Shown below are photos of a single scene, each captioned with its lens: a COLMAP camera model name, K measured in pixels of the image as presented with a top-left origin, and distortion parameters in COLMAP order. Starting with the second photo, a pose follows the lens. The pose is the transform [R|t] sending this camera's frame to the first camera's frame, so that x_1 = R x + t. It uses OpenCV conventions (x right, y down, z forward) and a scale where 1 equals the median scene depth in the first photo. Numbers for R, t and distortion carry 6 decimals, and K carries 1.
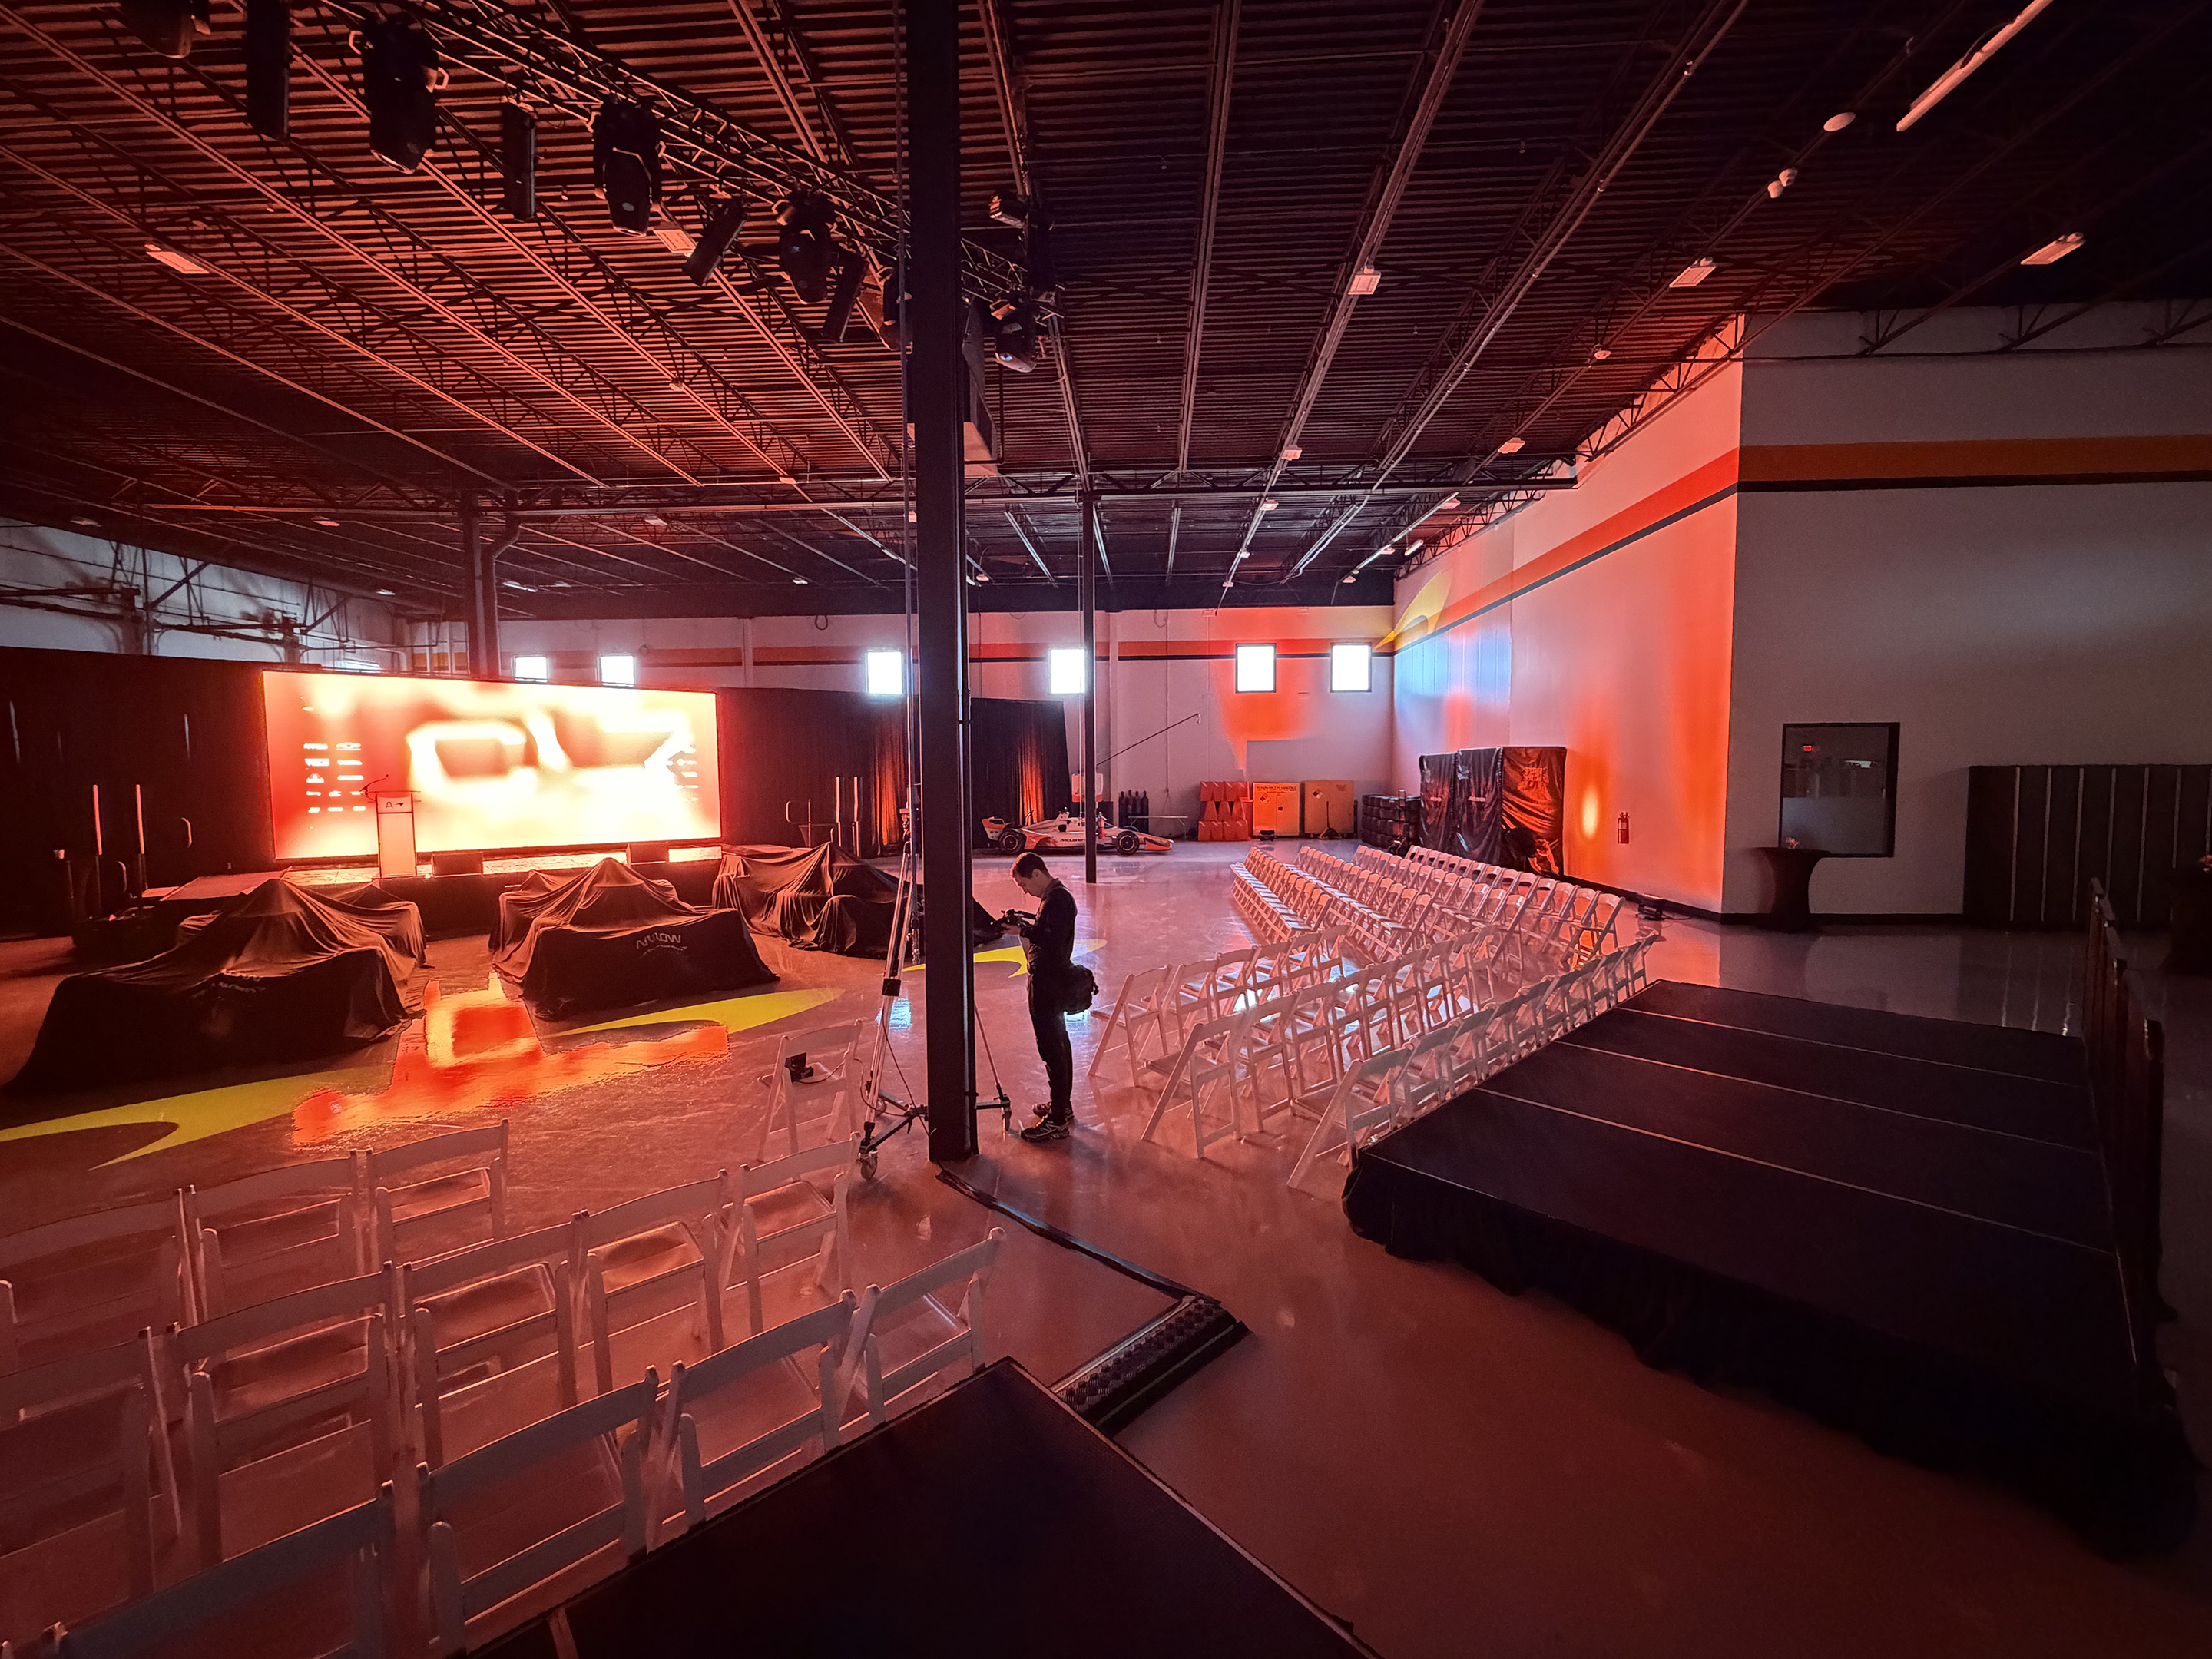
lens RADIAL K [[880.8, 0, 1100.3], [0, 880.8, 829.4], [0, 0, 1]] dist [0.000968, -0.000360]
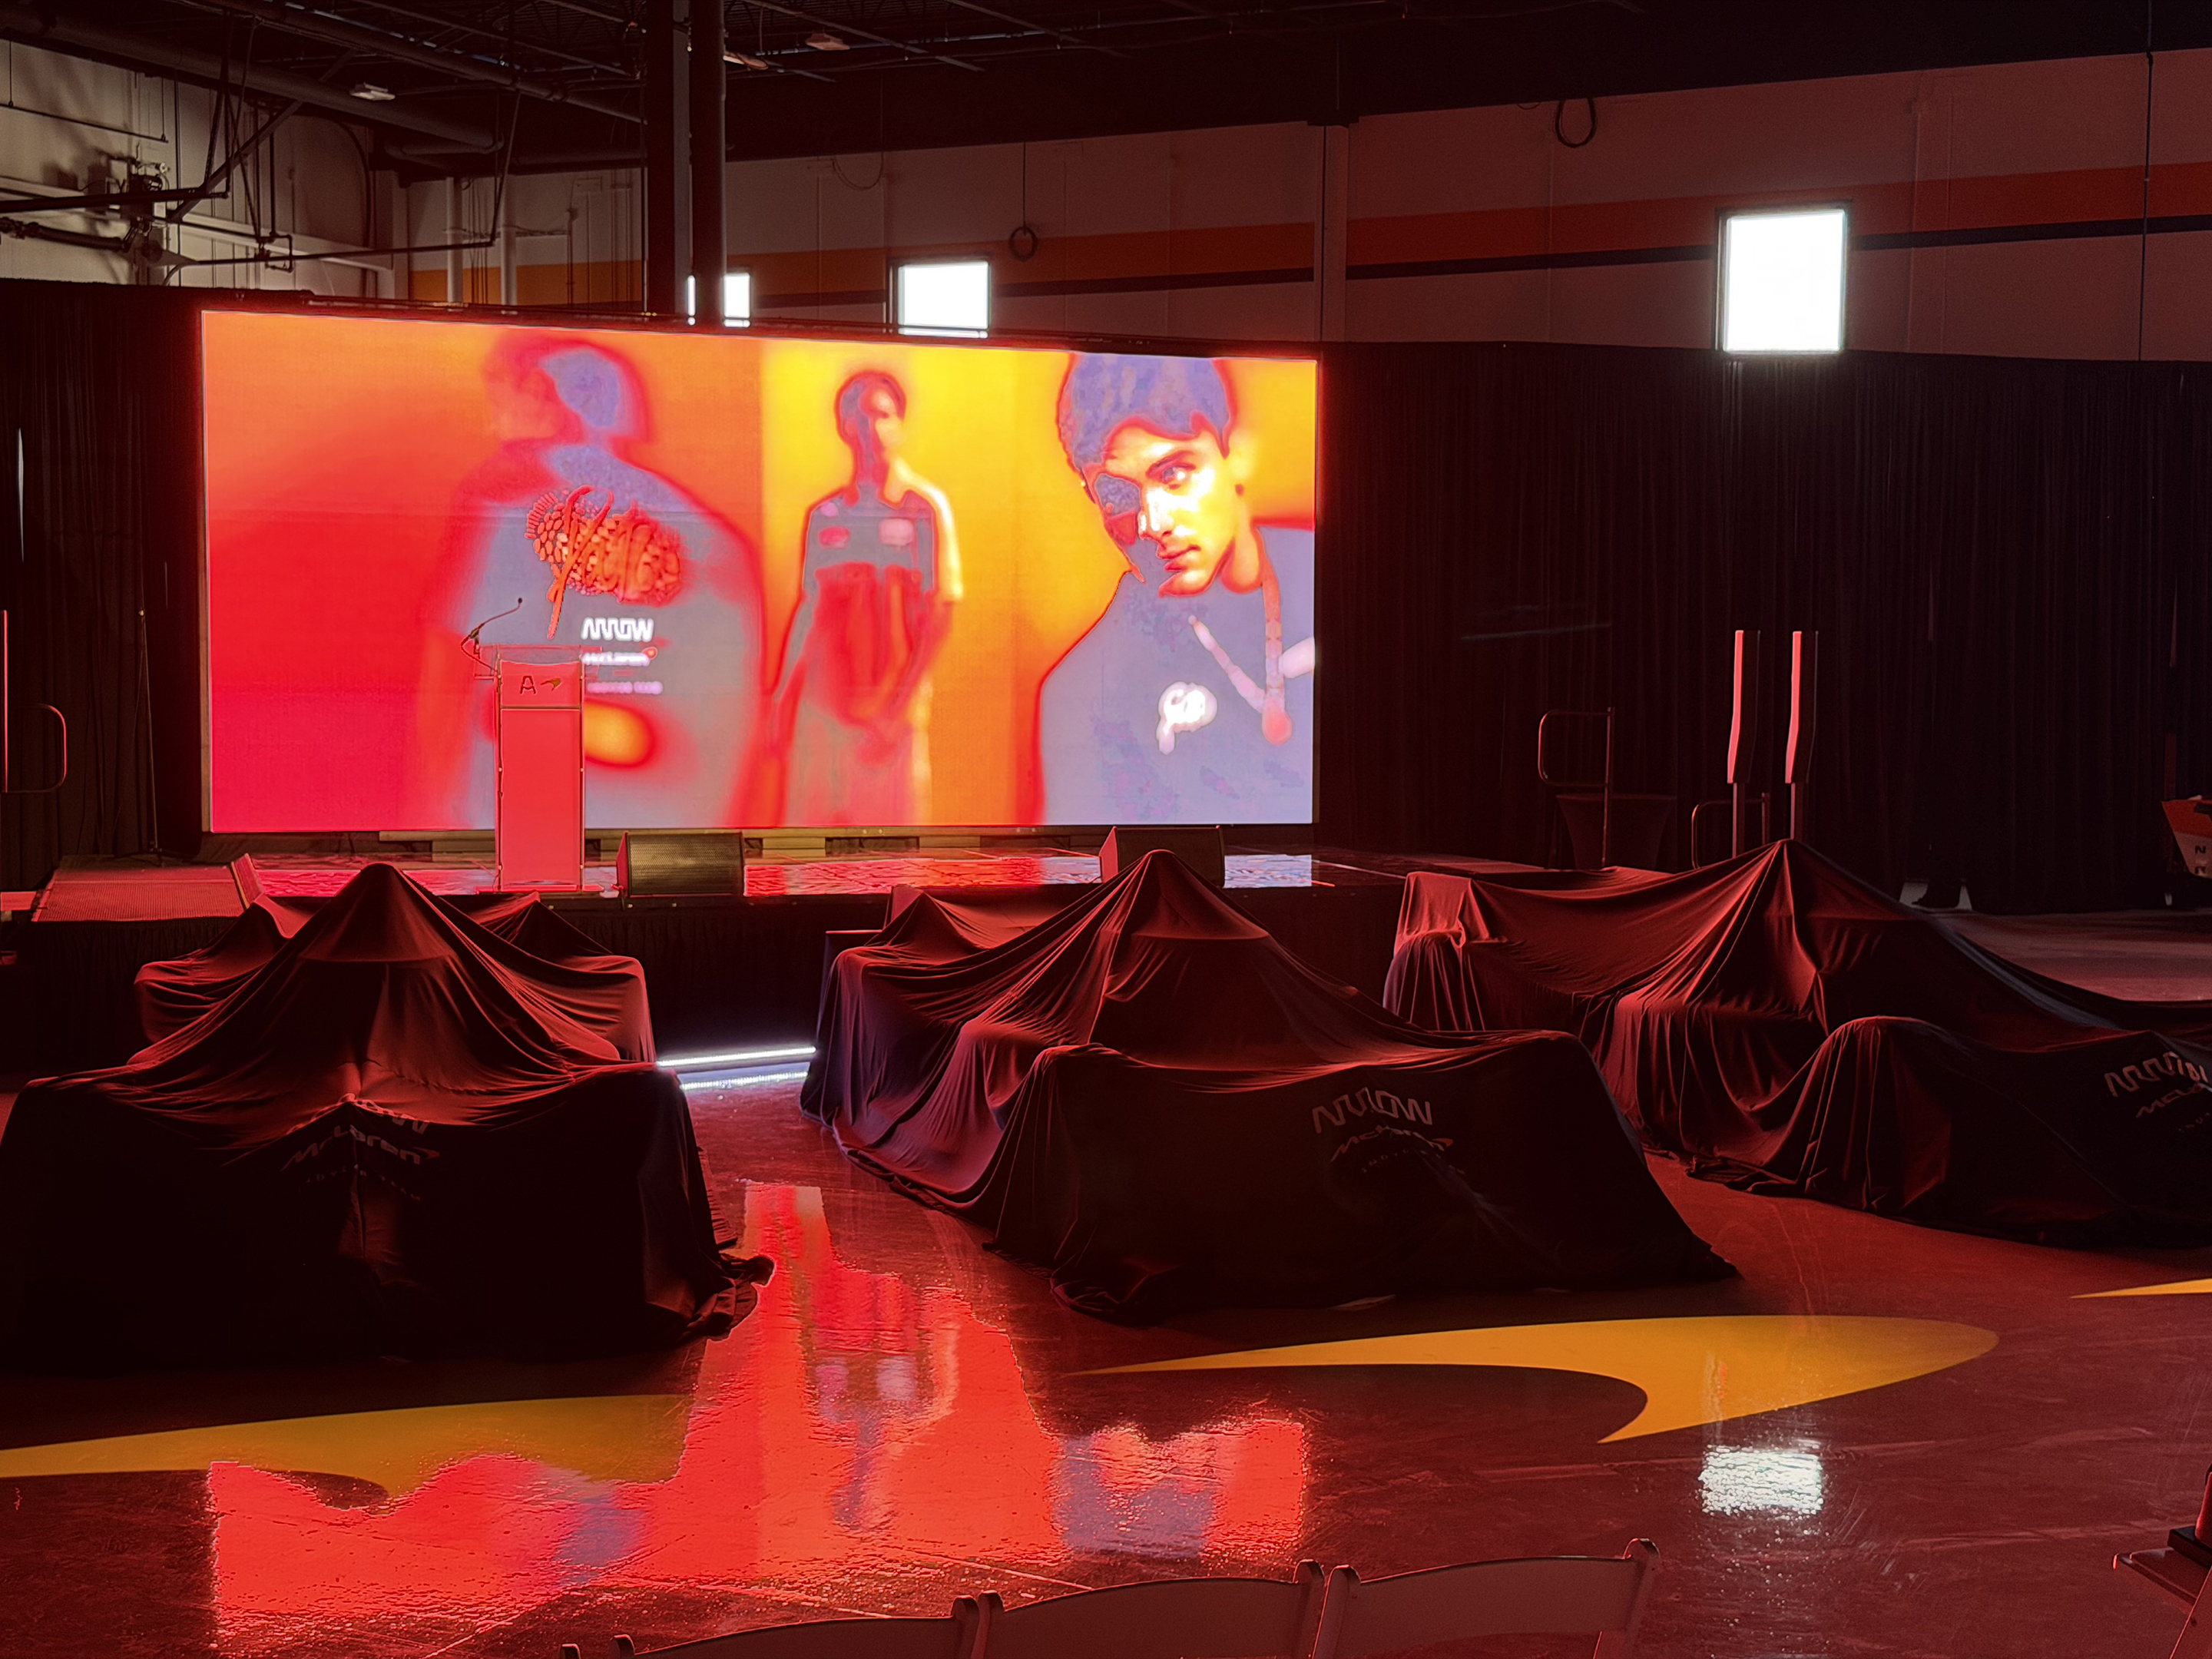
lens RADIAL K [[3072.3, 0, 1106.0], [0, 3072.3, 829.5], [0, 0, 1]] dist [0.140130, -0.129336]
pose [[0.922187, 0.037245, -0.384947, -0.142929], [-0.040798, 0.999167, -0.001063, 0.025943], [0.384587, 0.016686, 0.922938, -0.045641]]
